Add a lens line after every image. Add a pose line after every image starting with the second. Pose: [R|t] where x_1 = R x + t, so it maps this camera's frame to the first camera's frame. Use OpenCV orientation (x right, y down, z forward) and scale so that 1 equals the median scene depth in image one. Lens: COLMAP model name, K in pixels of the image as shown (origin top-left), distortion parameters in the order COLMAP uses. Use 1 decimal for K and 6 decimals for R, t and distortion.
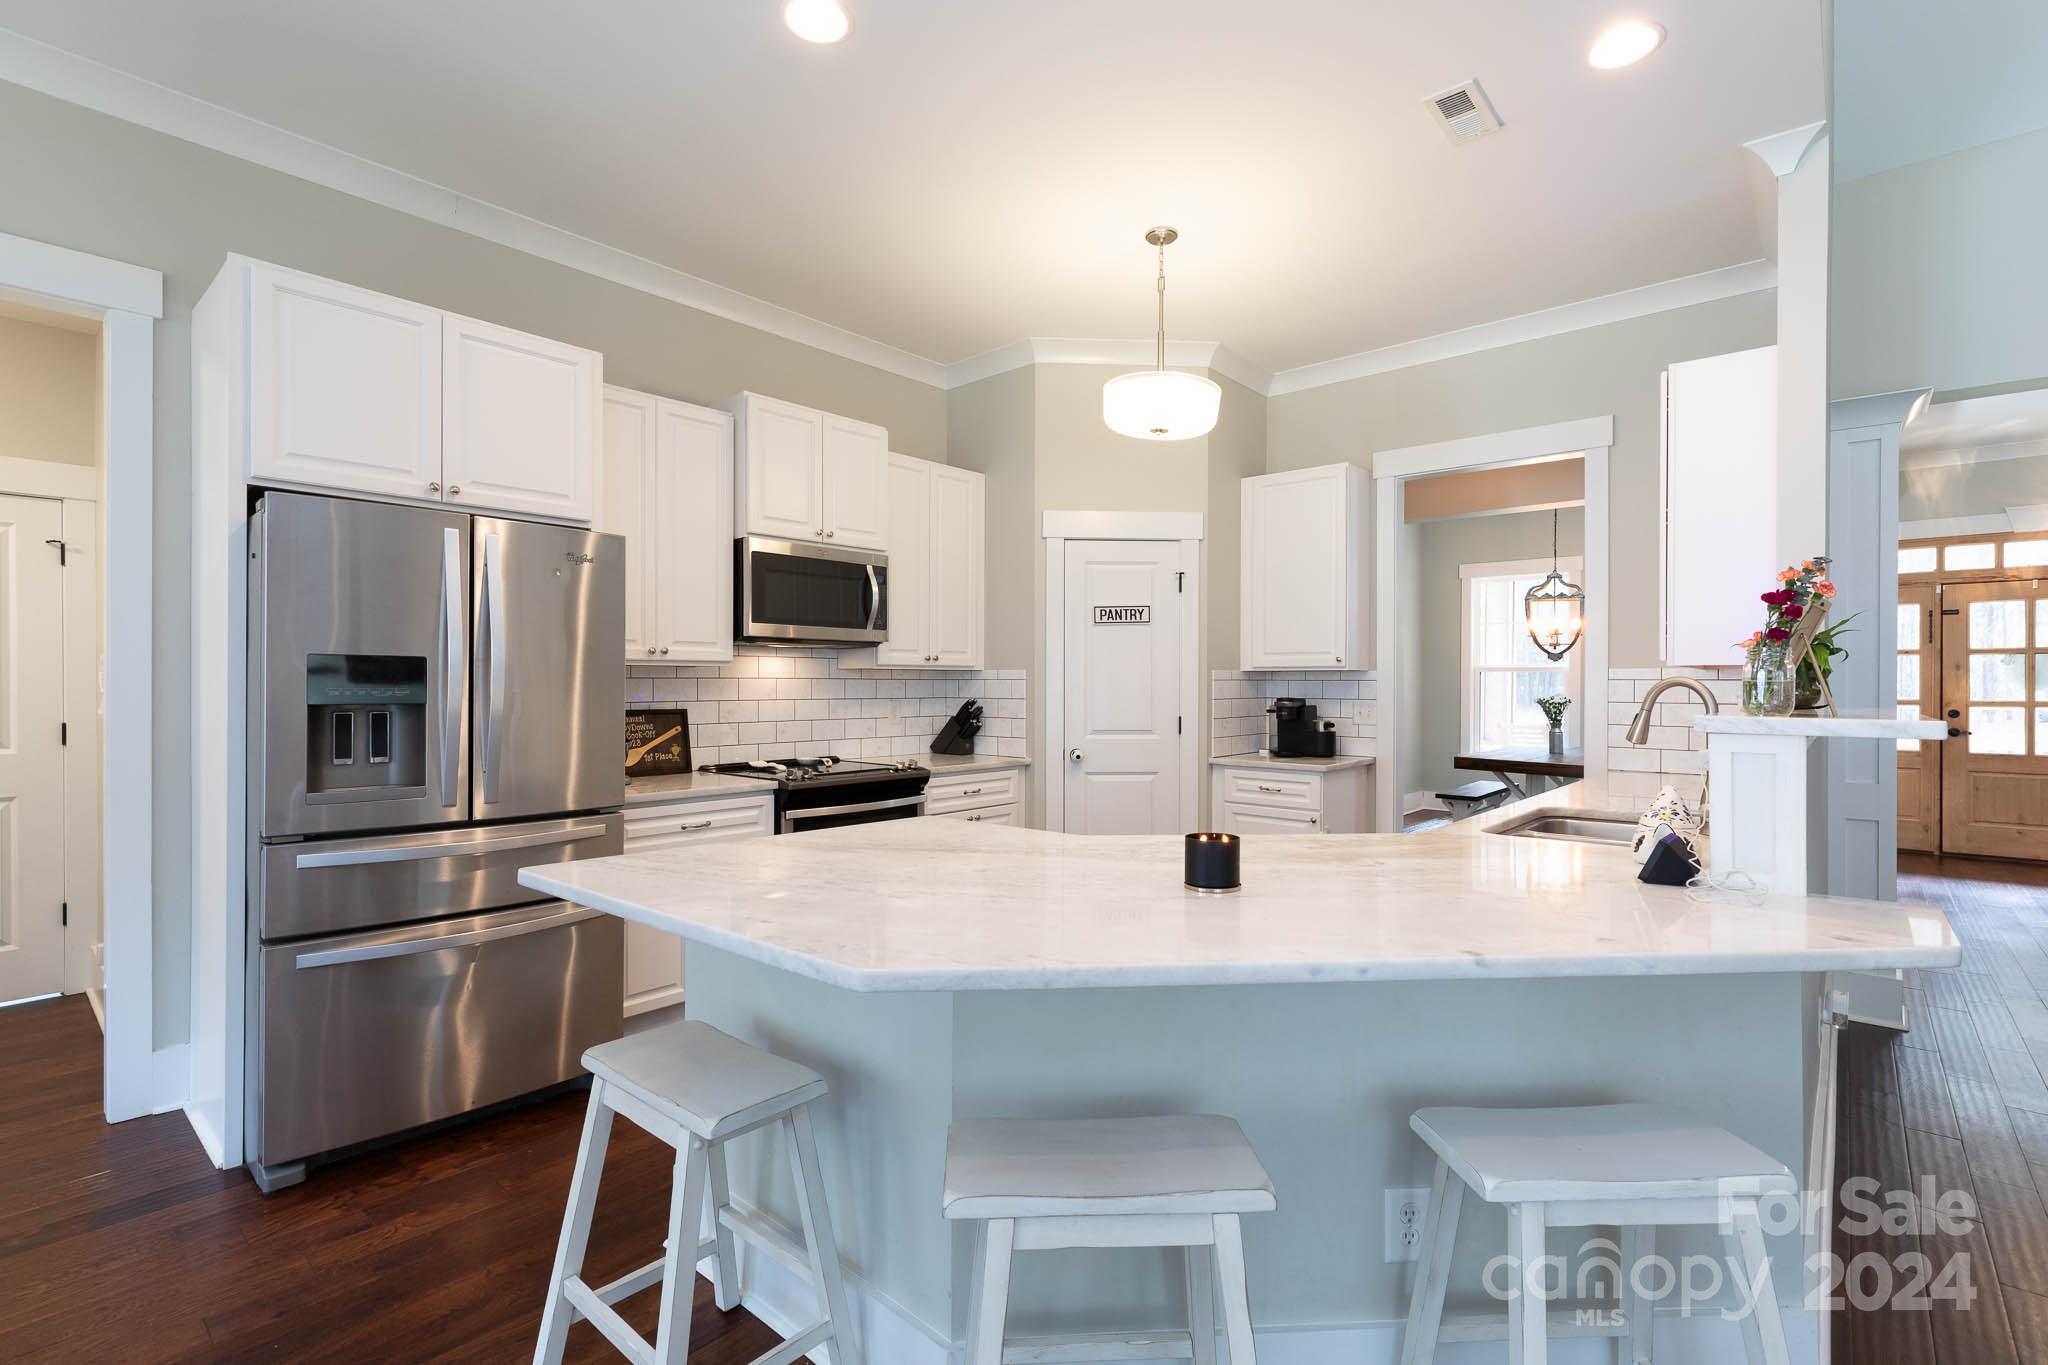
lens RADIAL K [[926.2, 0, 1024.0], [0, 926.2, 682.5], [0, 0, 1]] dist [0.011299, -0.000027]
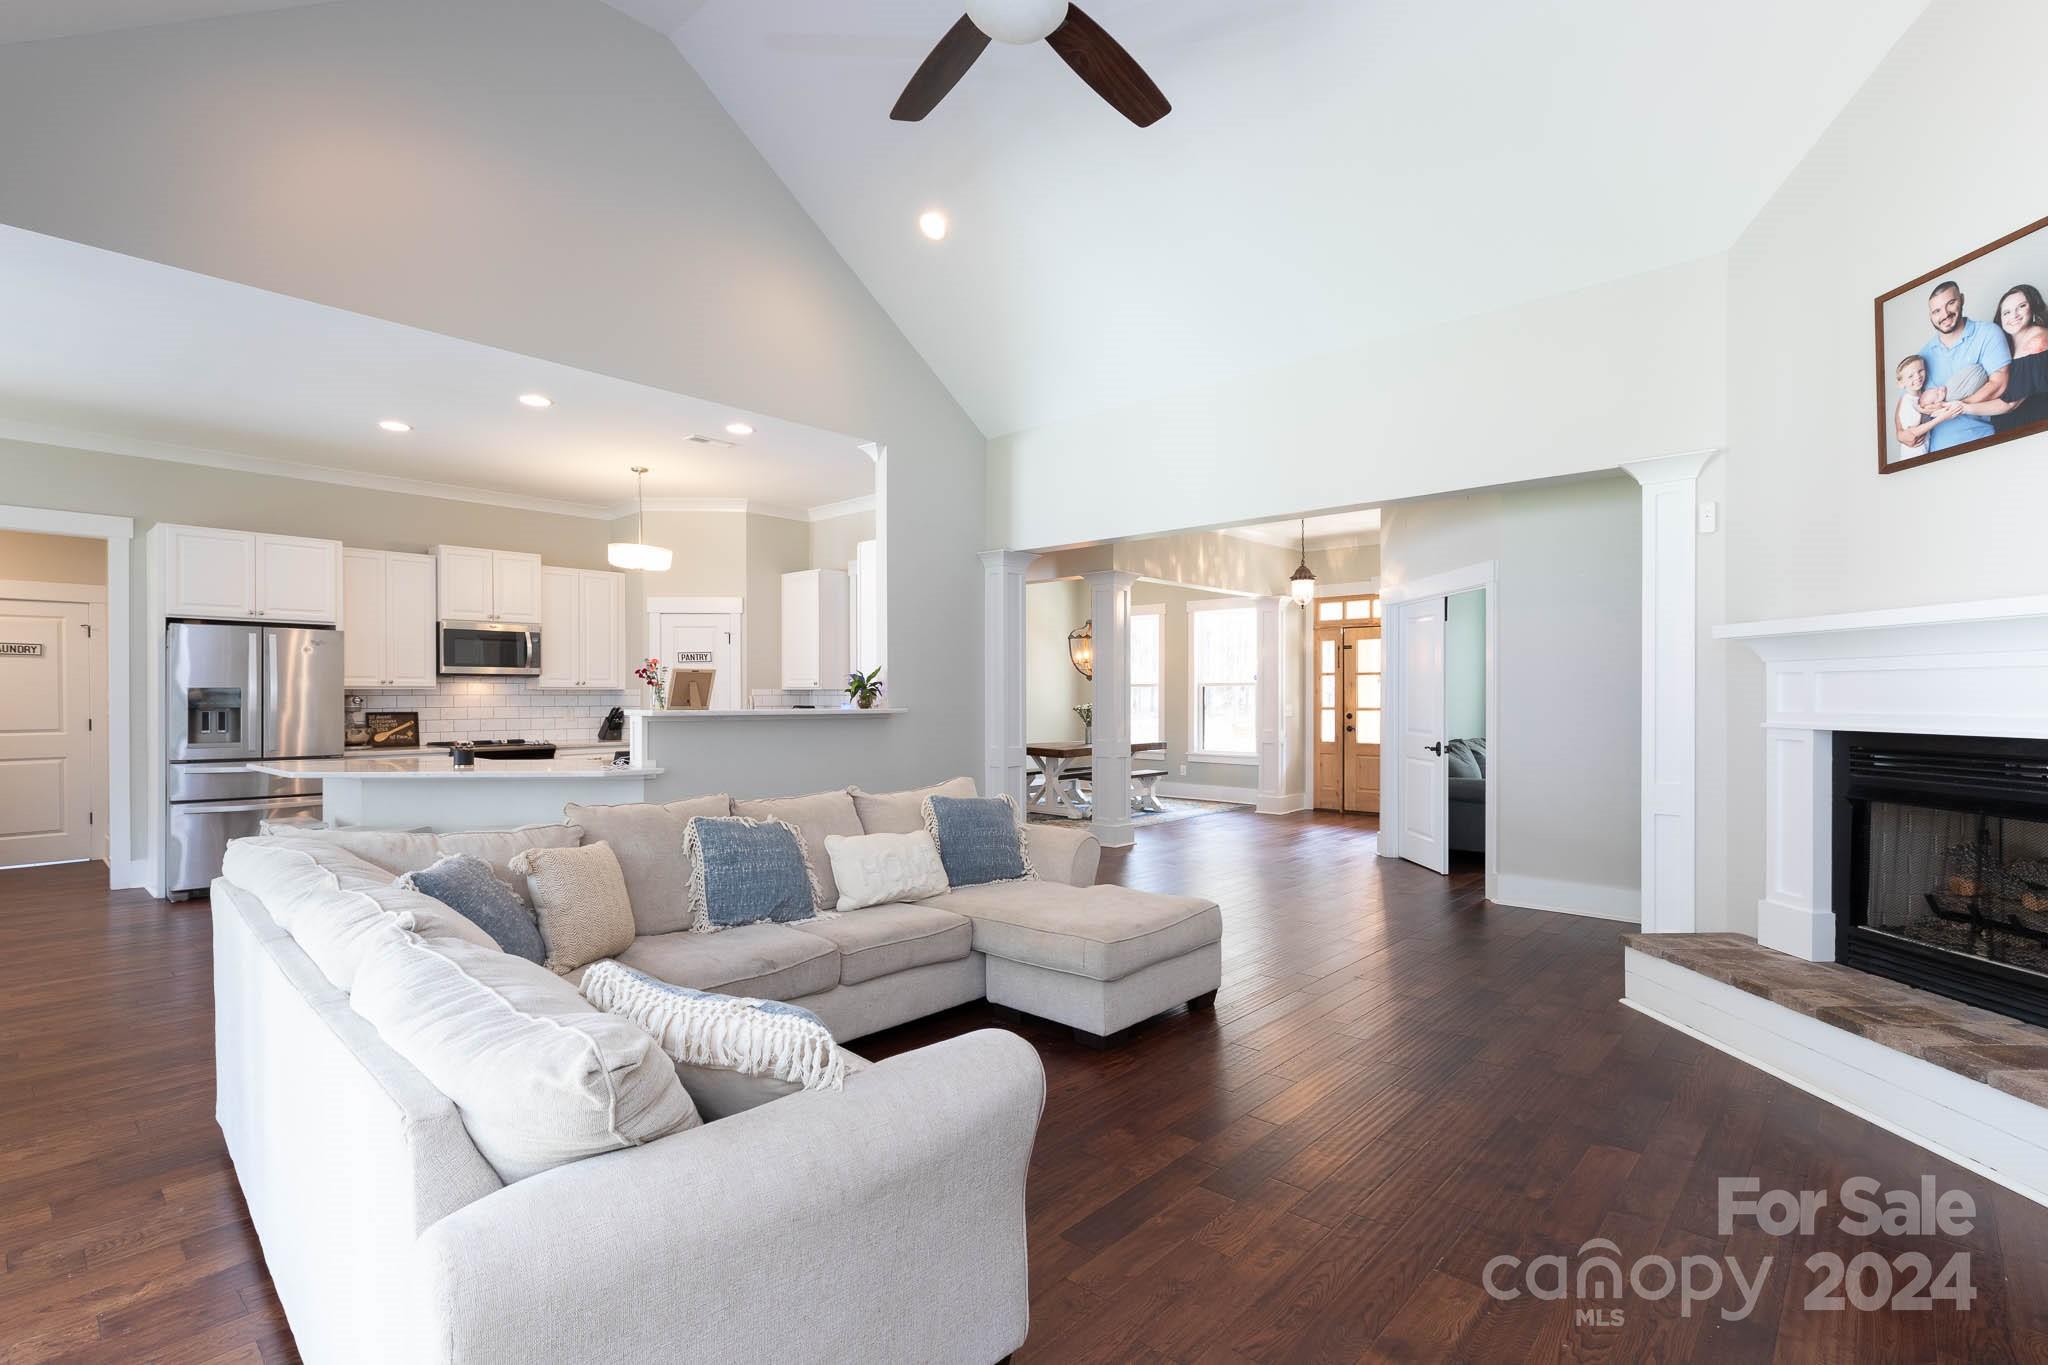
lens RADIAL K [[949.6, 0, 1020.0], [0, 949.6, 693.5], [0, 0, 1]] dist [0.012407, -0.000194]
pose [[0.999730, -0.002281, -0.023115, 0.832872], [0.002278, 0.999997, -0.000126, -0.004904], [0.023115, 0.000073, 0.999733, -0.830136]]
